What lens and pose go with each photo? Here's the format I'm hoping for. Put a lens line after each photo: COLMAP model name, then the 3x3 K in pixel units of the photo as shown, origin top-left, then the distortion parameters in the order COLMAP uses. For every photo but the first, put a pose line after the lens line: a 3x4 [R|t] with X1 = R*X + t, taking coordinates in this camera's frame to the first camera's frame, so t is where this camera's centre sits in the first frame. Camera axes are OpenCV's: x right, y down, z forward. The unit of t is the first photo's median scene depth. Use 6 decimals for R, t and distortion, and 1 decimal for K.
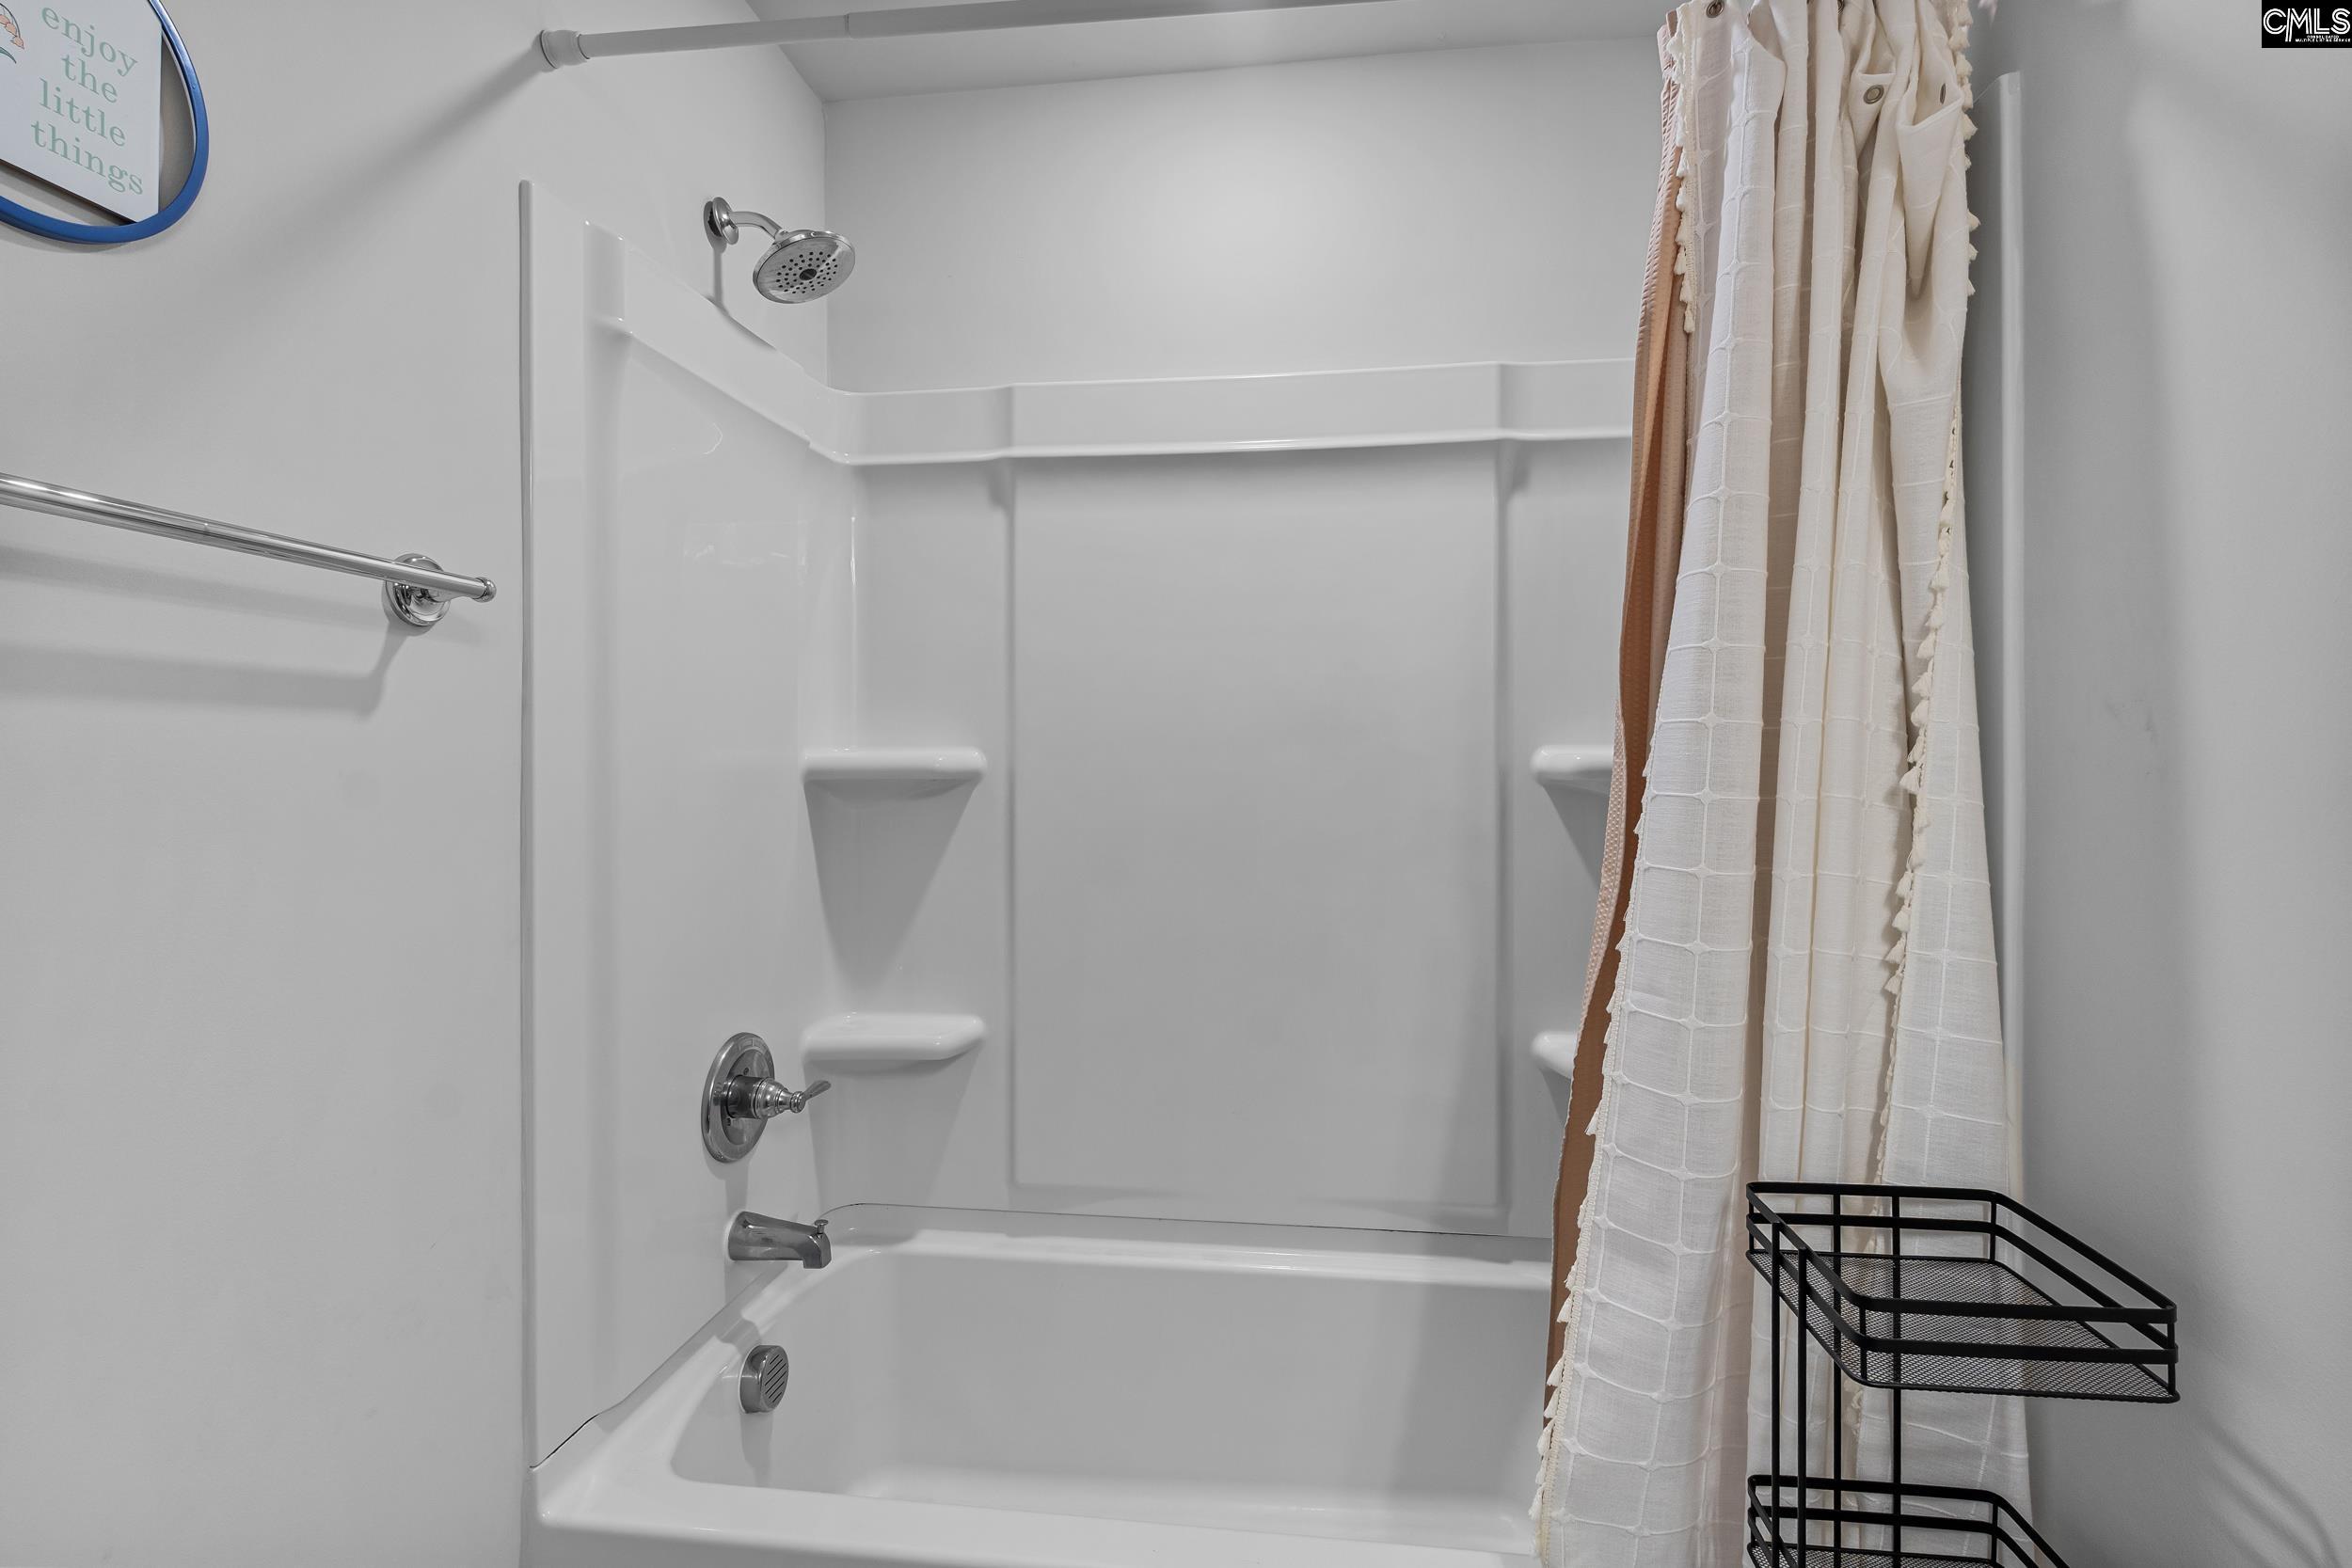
lens RADIAL K [[1089.4, 0, 1173.1], [0, 1089.4, 762.2], [0, 0, 1]] dist [-0.004359, -0.000313]
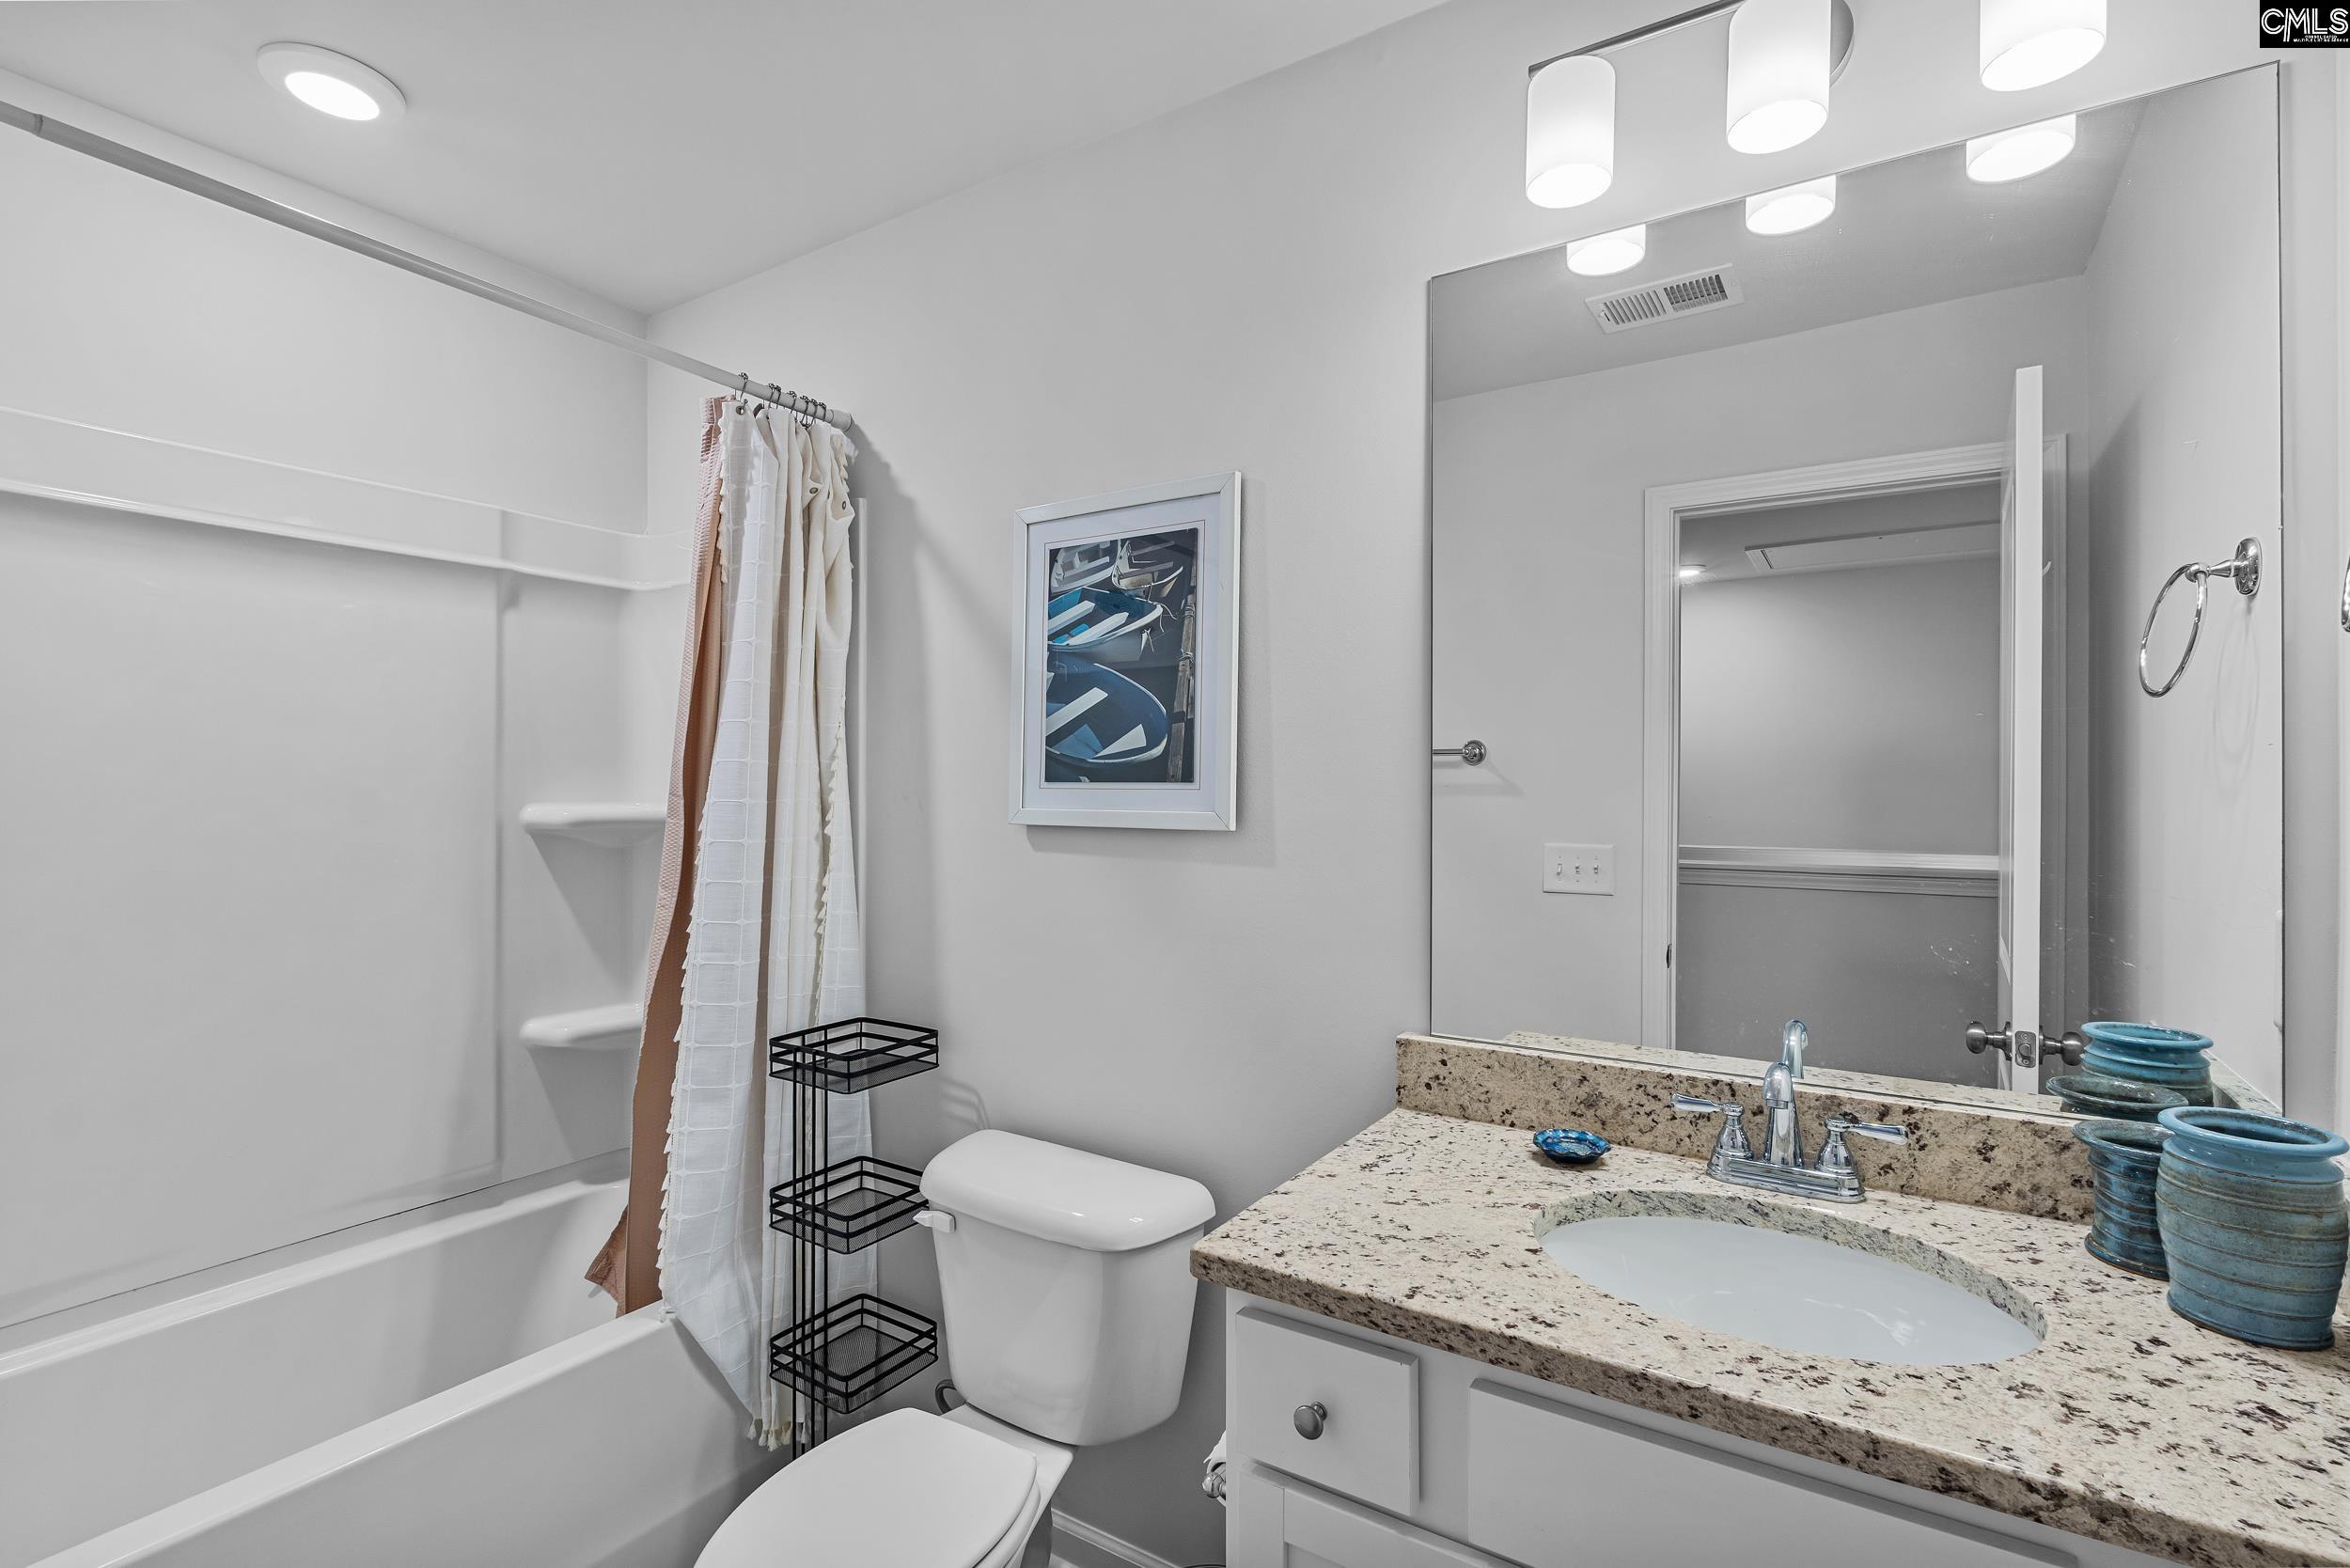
lens RADIAL K [[1093.8, 0, 1179.3], [0, 1093.8, 785.8], [0, 0, 1]] dist [-0.000443, -0.000431]
pose [[0.429199, 0.002114, 0.903207, -0.887383], [-0.003514, 0.999994, -0.000671, -0.065931], [-0.903203, -0.002886, 0.429204, -0.483189]]
